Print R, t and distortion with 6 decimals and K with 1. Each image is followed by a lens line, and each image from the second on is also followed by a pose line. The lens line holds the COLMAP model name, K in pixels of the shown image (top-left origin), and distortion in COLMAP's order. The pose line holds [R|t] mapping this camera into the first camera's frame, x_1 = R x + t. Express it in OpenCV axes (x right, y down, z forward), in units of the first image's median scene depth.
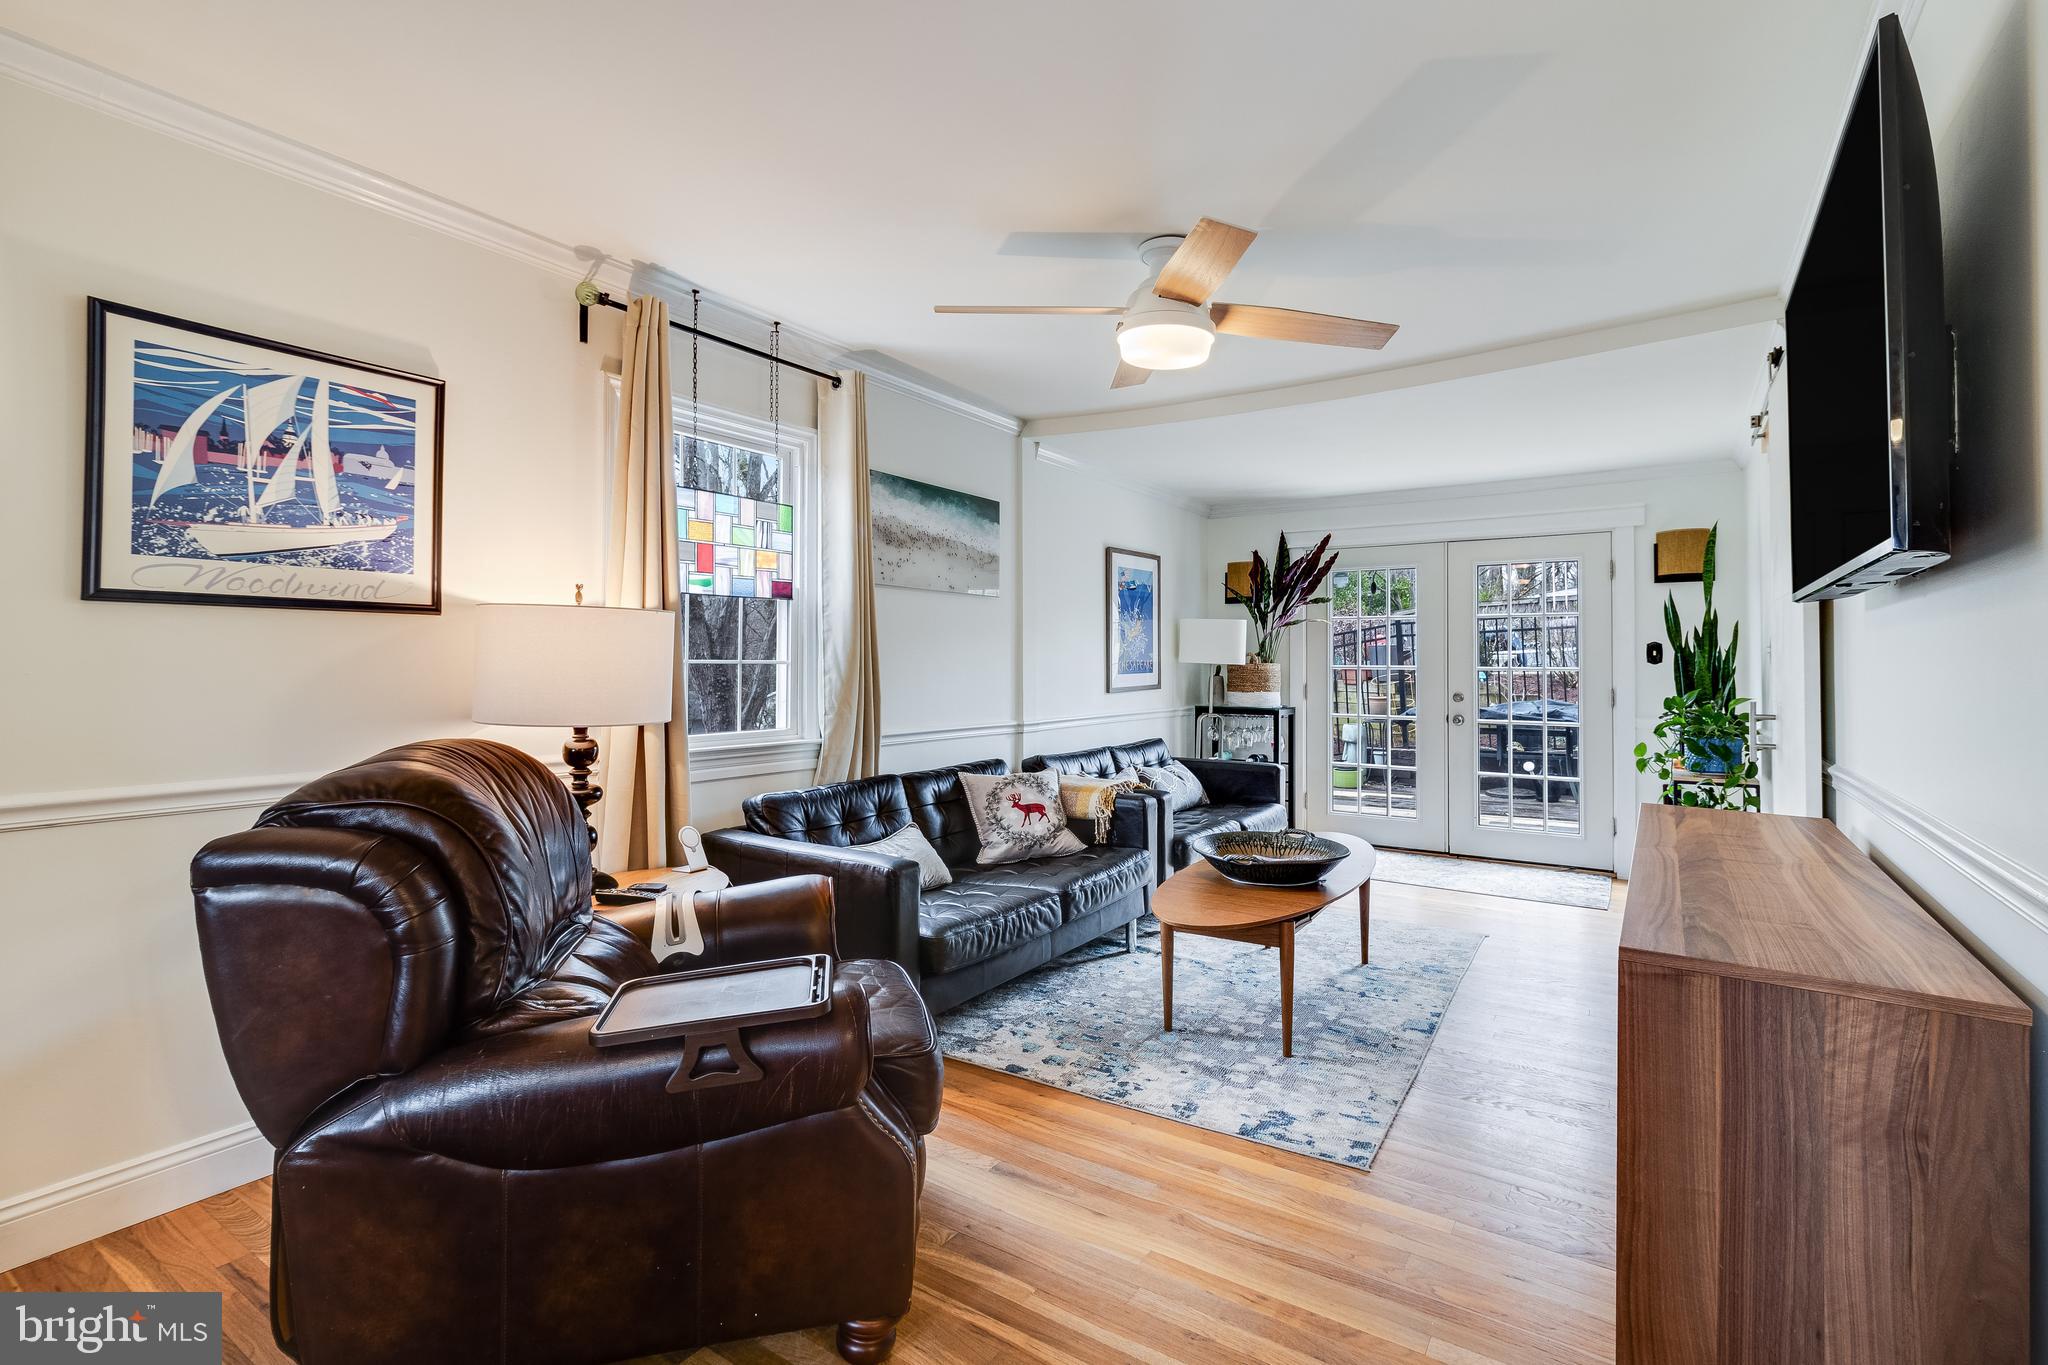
lens RADIAL K [[946.3, 0, 1030.5], [0, 946.3, 649.1], [0, 0, 1]] dist [0.006284, 0.000008]
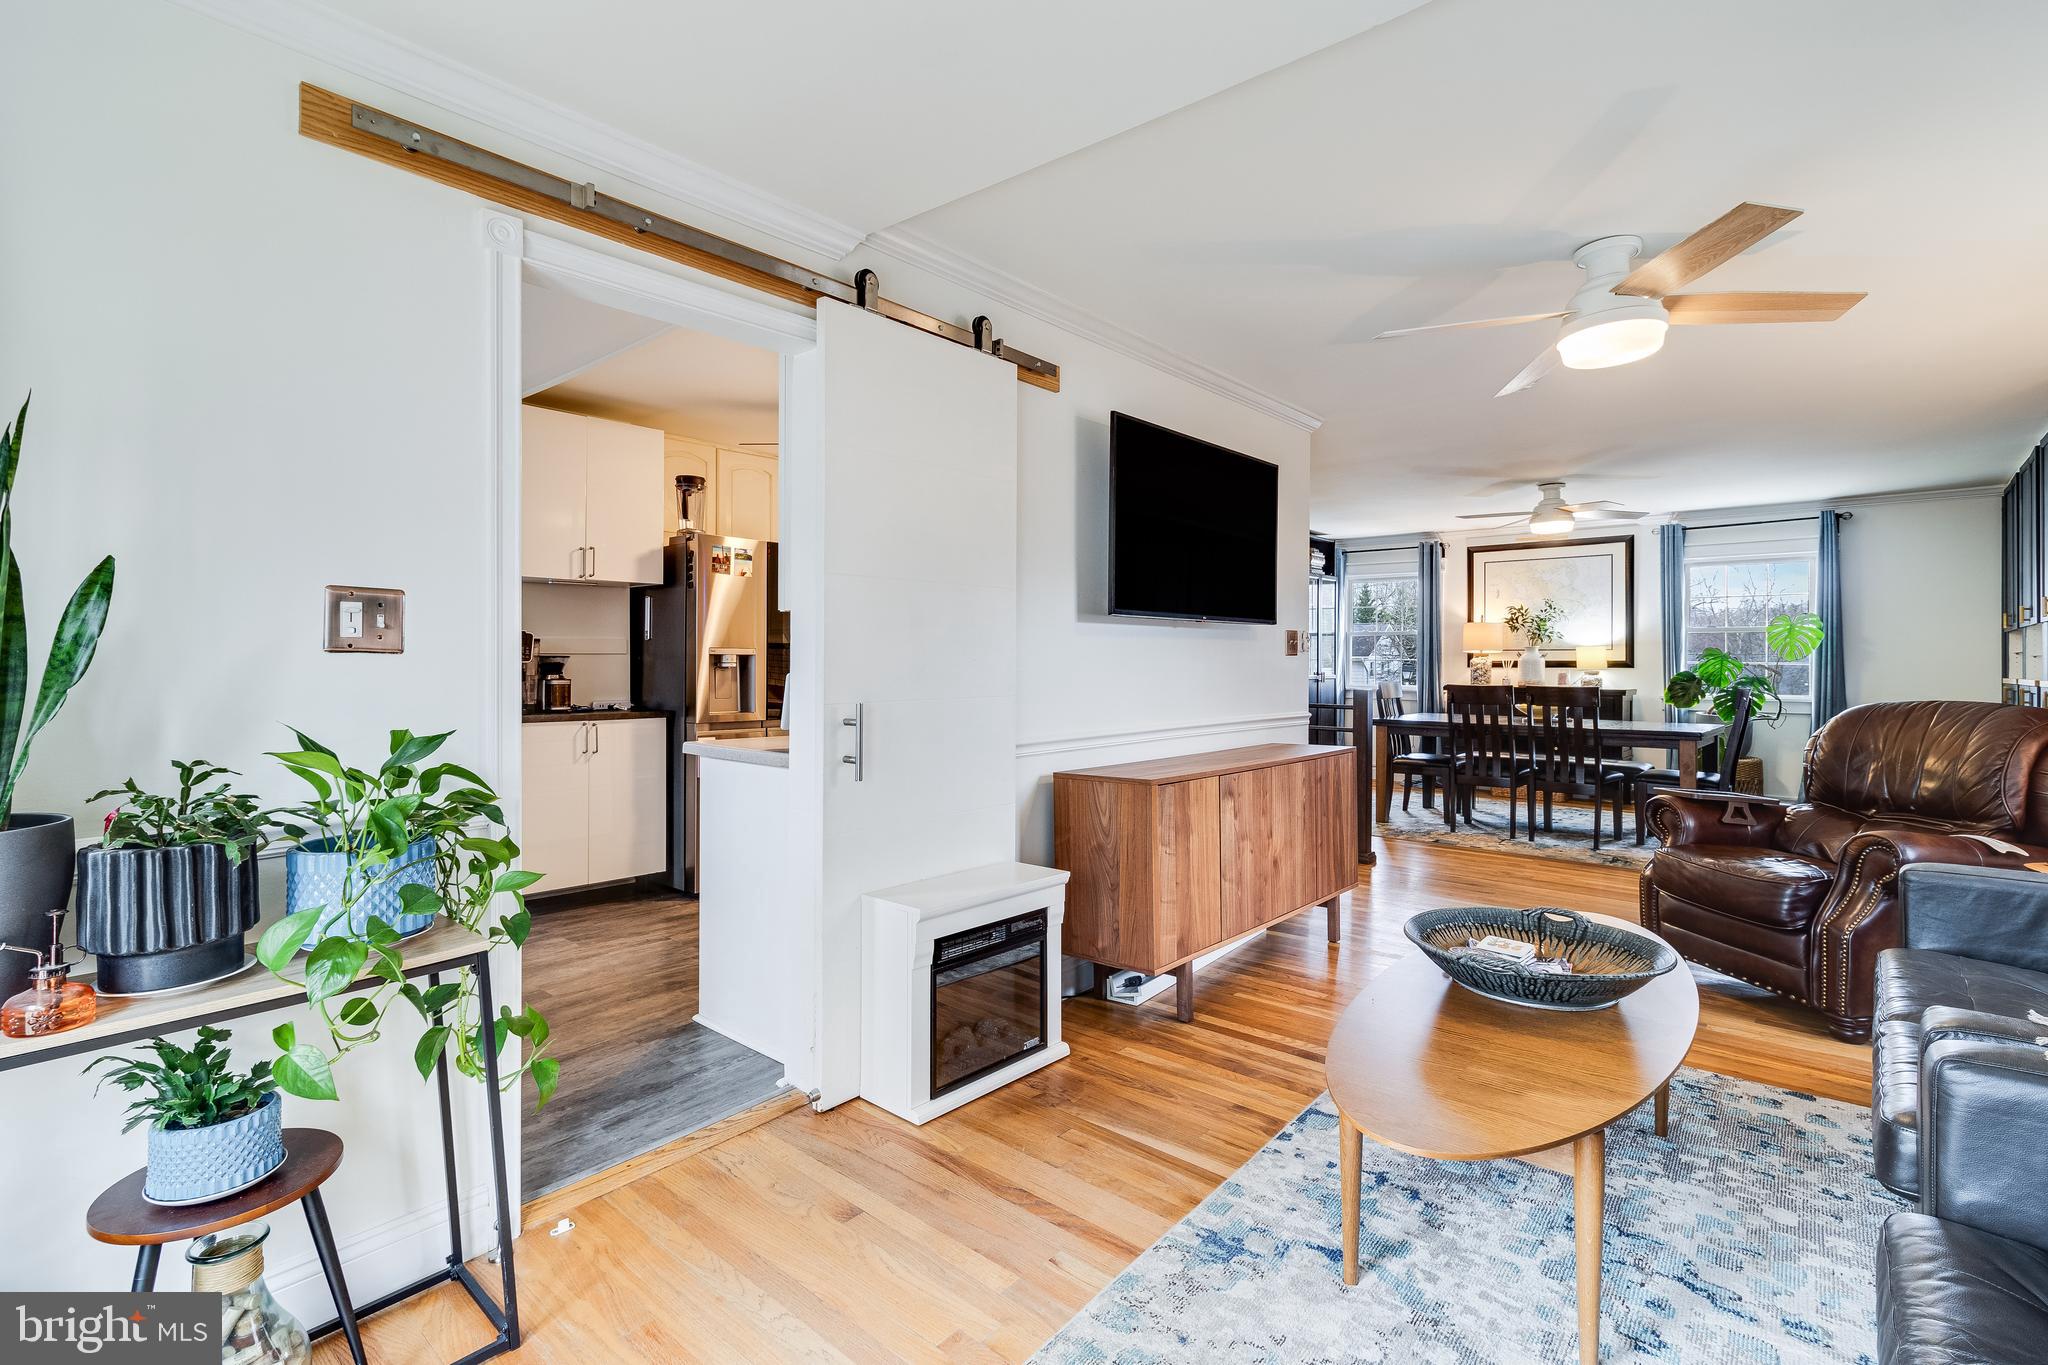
lens RADIAL K [[946.3, 0, 1025.8], [0, 946.3, 655.1], [0, 0, 1]] dist [0.006284, 0.000008]
pose [[-0.991229, -0.000697, 0.132154, 0.497000], [-0.003775, 0.999728, -0.023036, 0.031230], [-0.132102, -0.023333, -0.990962, 1.650986]]
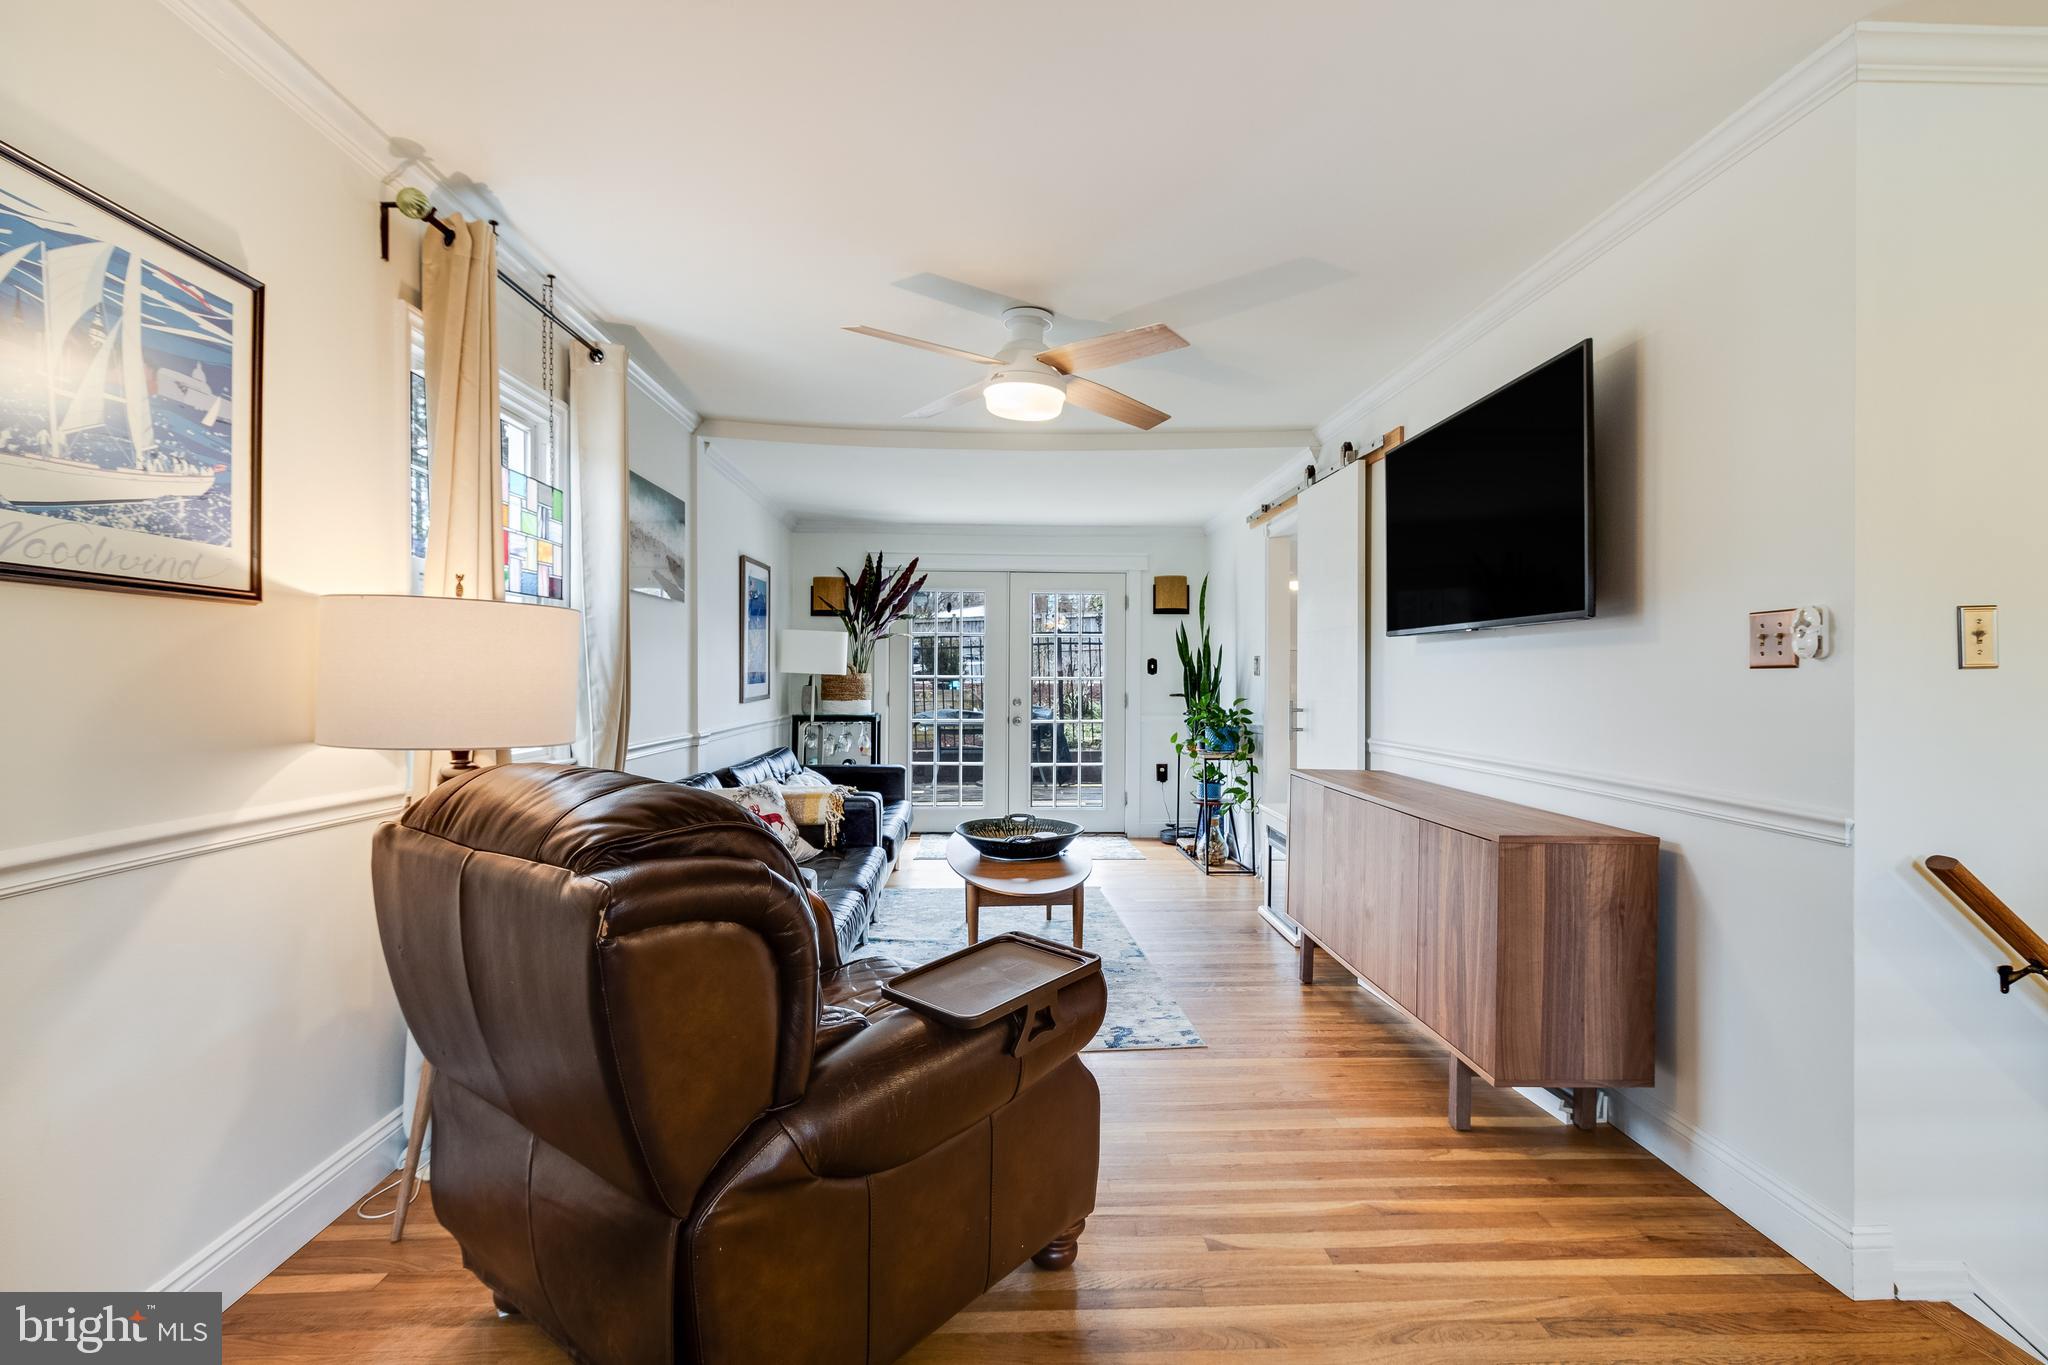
lens RADIAL K [[946.3, 0, 1031.1], [0, 946.3, 677.3], [0, 0, 1]] dist [0.006284, 0.000008]
pose [[0.804718, -0.000229, 0.593657, -0.427825], [-0.011105, 0.999819, 0.015438, 0.001337], [-0.593554, -0.019016, 0.804570, 0.042431]]
